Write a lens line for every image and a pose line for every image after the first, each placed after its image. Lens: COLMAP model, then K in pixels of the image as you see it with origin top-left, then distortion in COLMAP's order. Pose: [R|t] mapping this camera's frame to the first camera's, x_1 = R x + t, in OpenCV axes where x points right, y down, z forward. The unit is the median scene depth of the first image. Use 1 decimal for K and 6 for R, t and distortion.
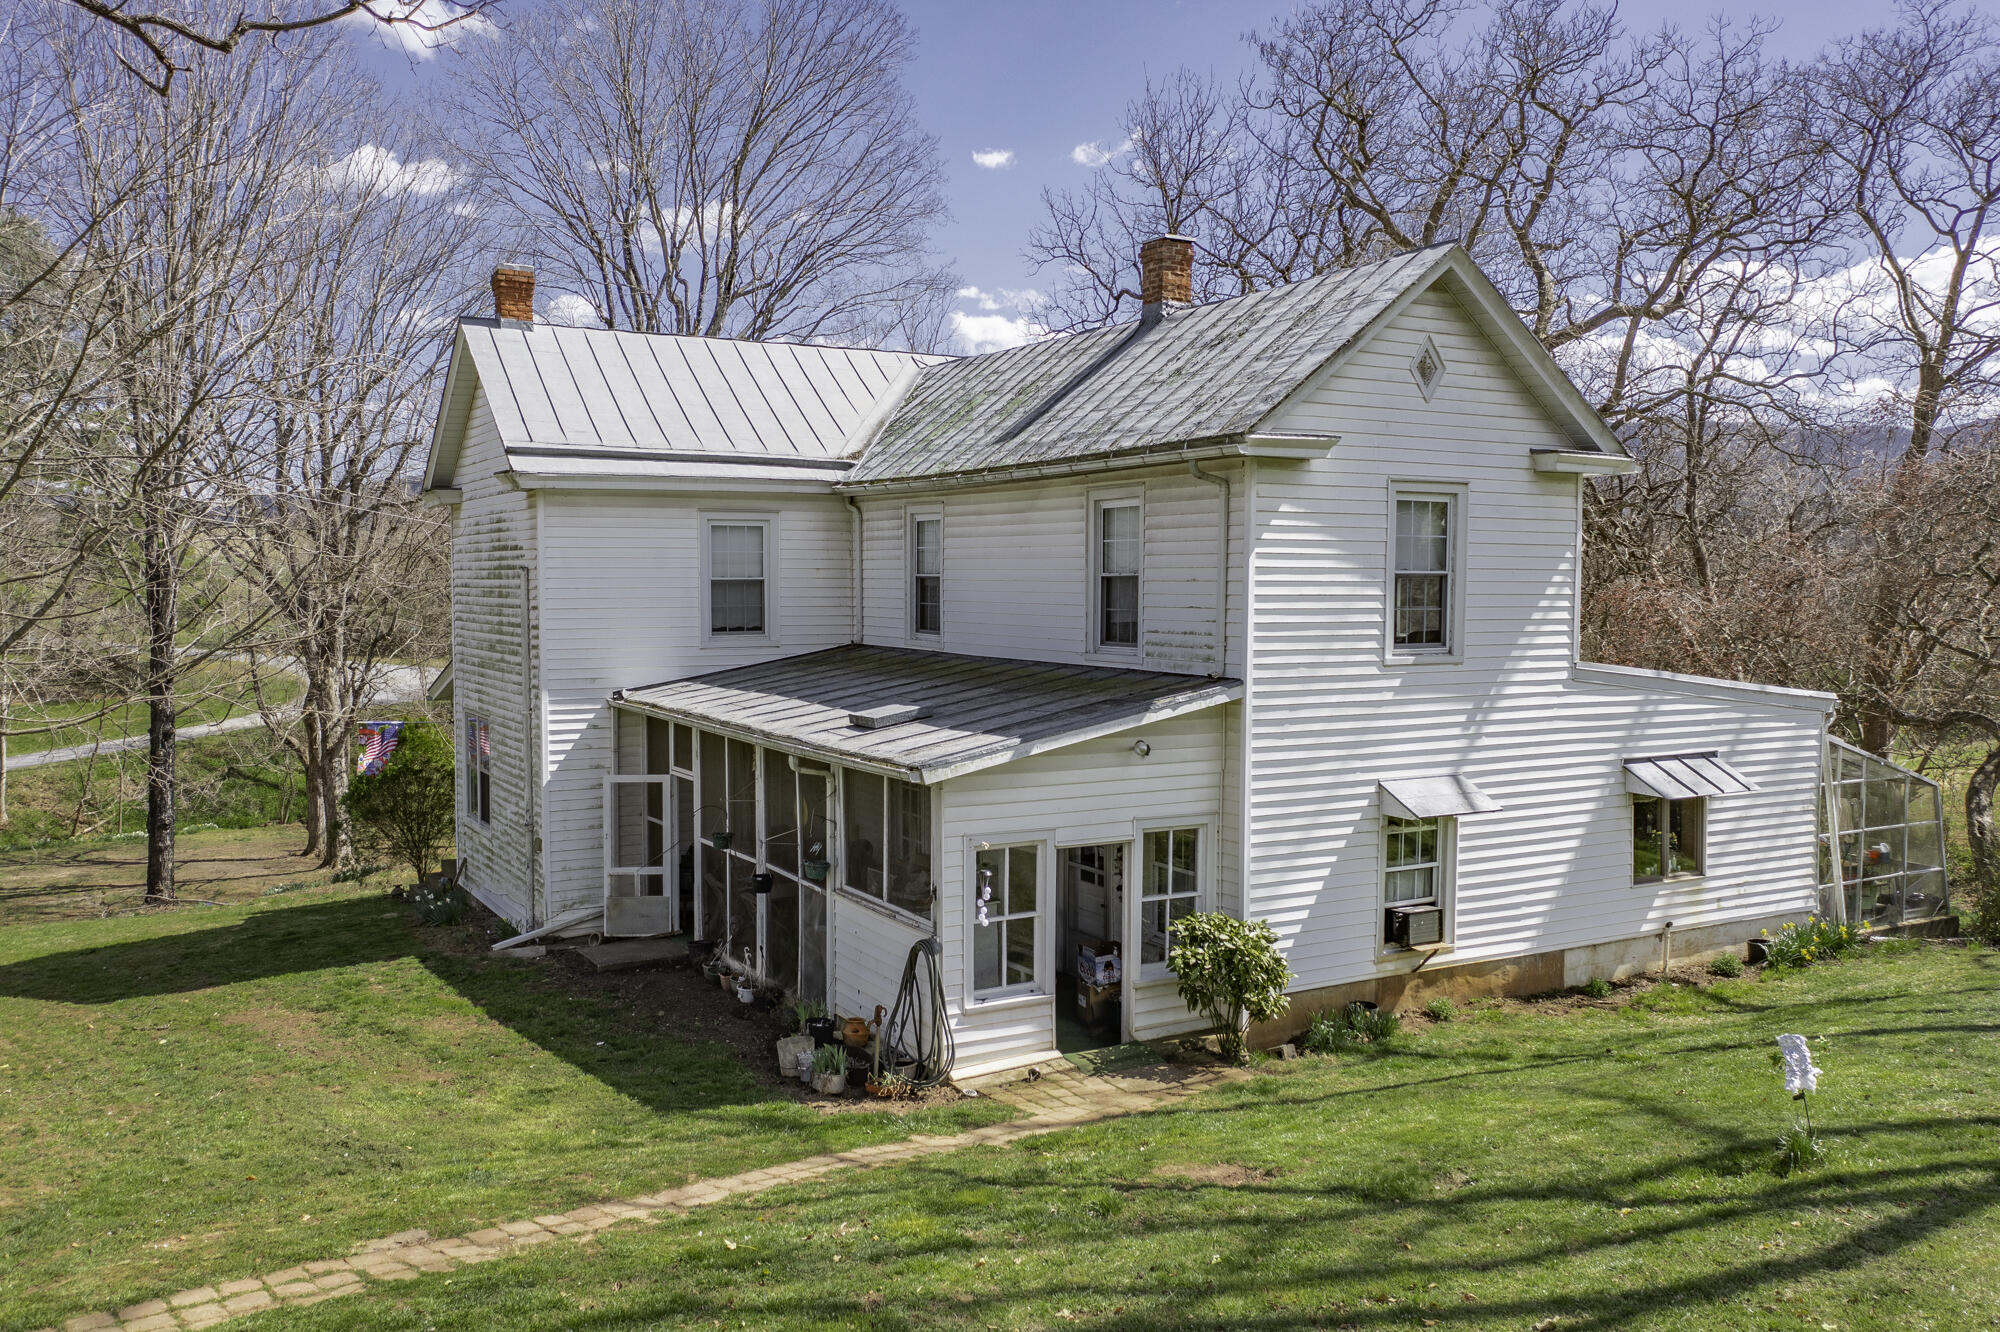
lens RADIAL K [[1620.5, 0, 1000.0], [0, 1620.5, 666.0], [0, 0, 1]] dist [-0.002935, 0.009805]
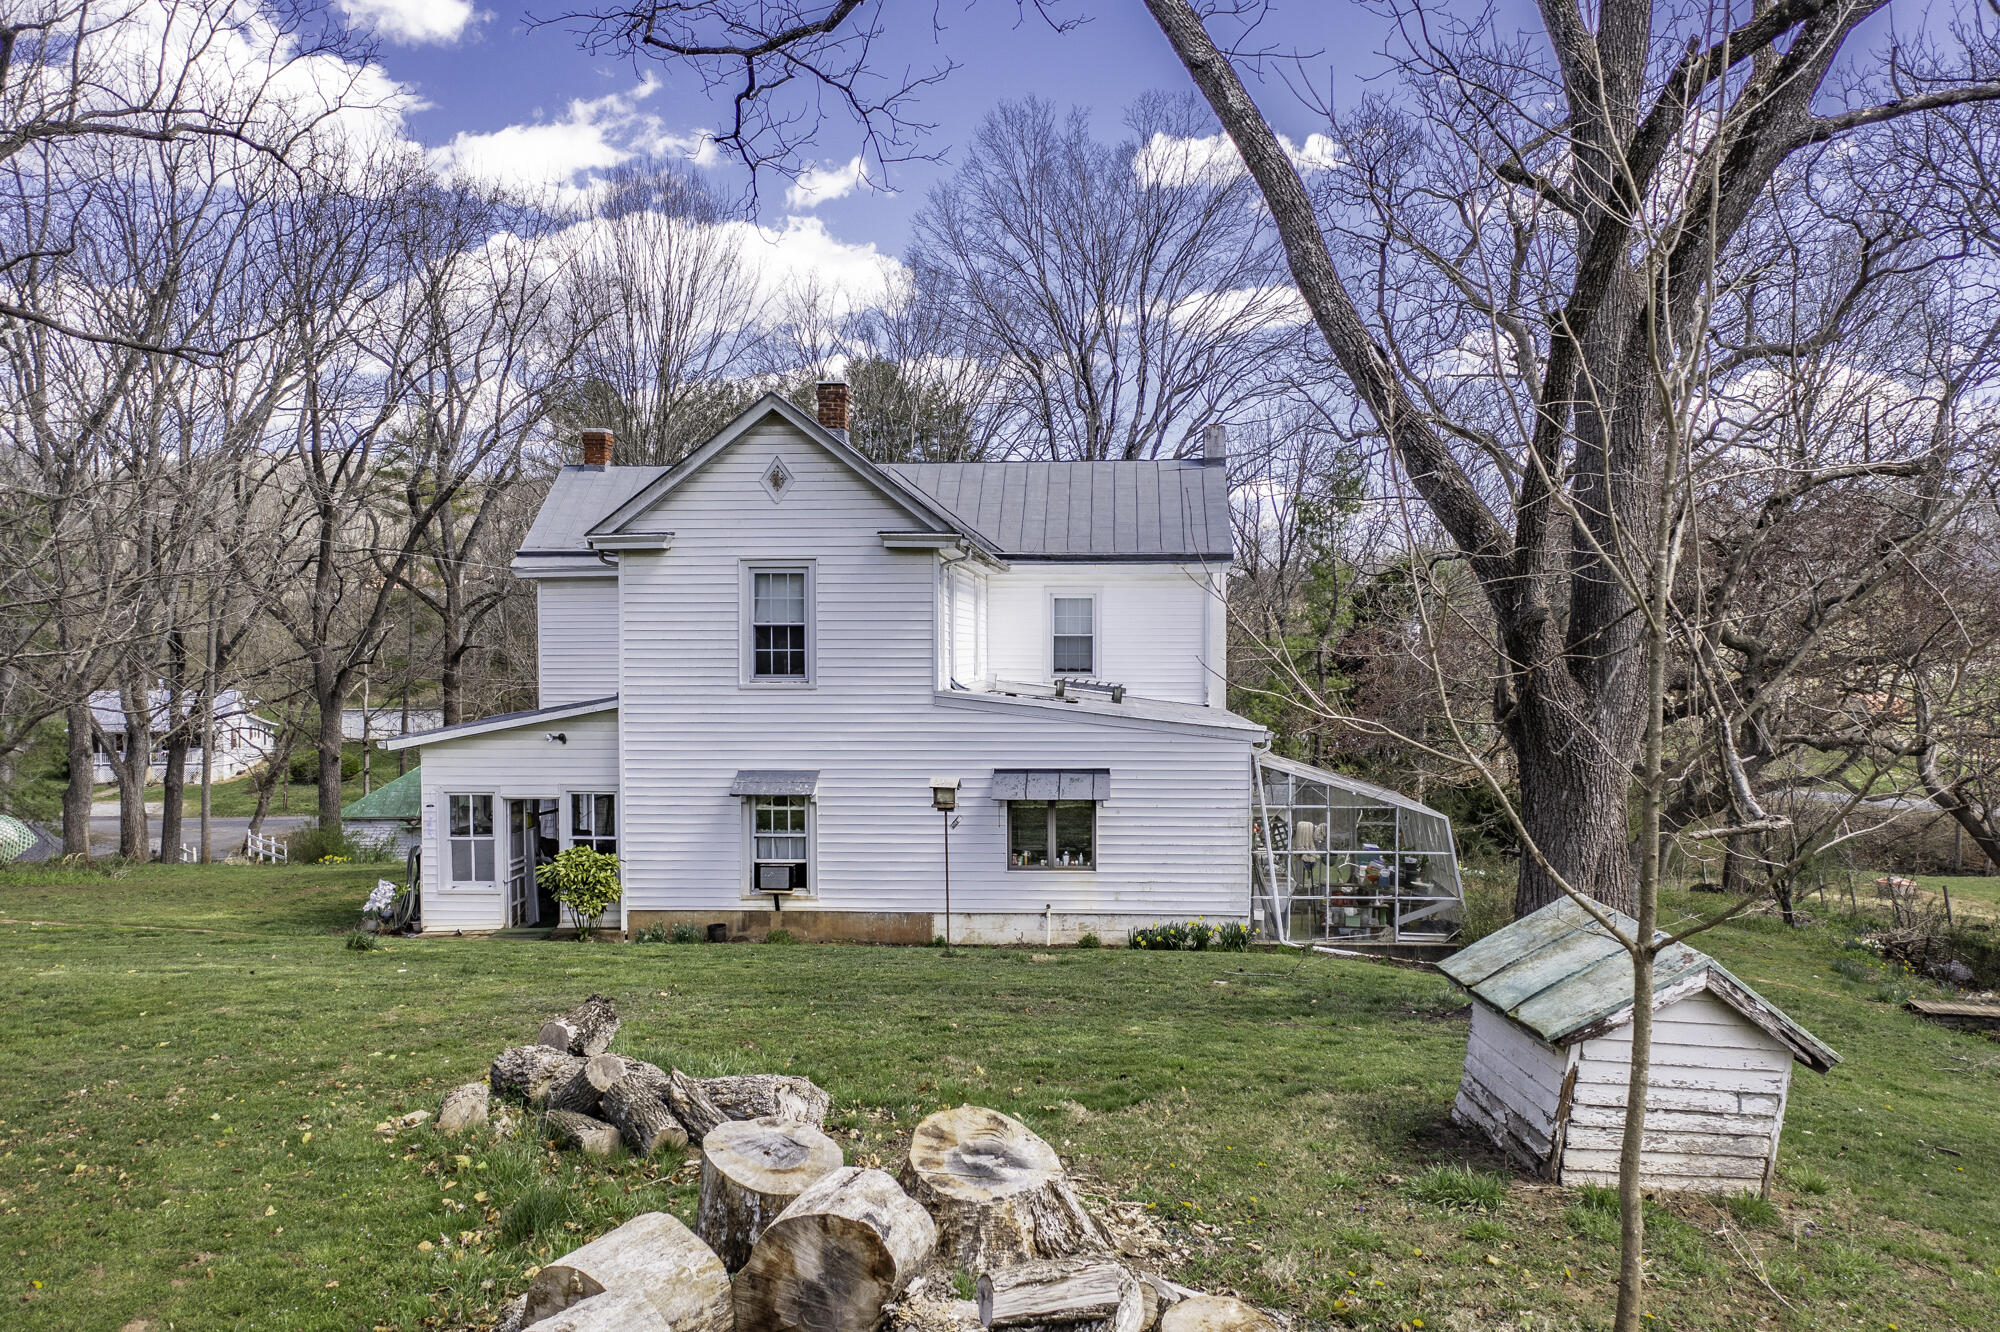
lens RADIAL K [[1620.5, 0, 1000.0], [0, 1620.5, 666.0], [0, 0, 1]] dist [-0.002935, 0.009805]
pose [[0.851007, 0.009919, -0.525061, 1.146786], [-0.022601, 0.999587, -0.017747, -0.000821], [0.524668, 0.026970, 0.850880, -0.090076]]
